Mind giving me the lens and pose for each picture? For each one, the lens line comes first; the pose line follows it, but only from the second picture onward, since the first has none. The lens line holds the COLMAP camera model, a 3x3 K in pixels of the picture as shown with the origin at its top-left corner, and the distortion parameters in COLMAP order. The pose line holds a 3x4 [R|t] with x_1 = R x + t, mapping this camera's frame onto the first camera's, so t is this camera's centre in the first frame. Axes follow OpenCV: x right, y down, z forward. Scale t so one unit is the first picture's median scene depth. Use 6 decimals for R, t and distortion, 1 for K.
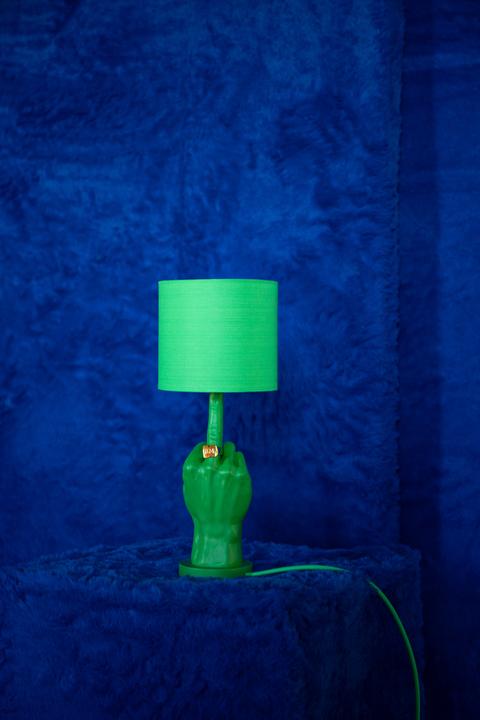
lens RADIAL K [[1417.6, 0, 178.6], [0, 1417.6, 313.5], [0, 0, 1]] dist [0.117086, 0.000000]
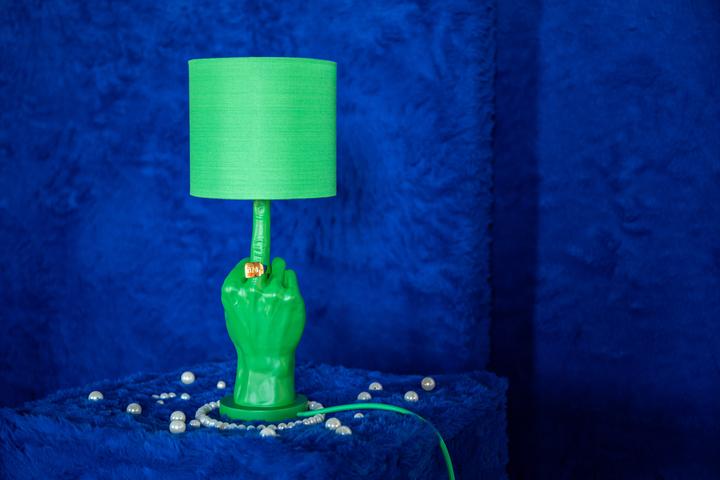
lens RADIAL K [[1245.7, 0, 360.0], [0, 1245.7, 244.0], [0, 0, 1]] dist [0.093907, 0.000000]
pose [[0.999607, 0.000273, 0.028047, 0.049119], [-0.003280, 0.994229, 0.107227, 0.003297], [-0.027856, -0.107277, 0.993839, 0.215750]]
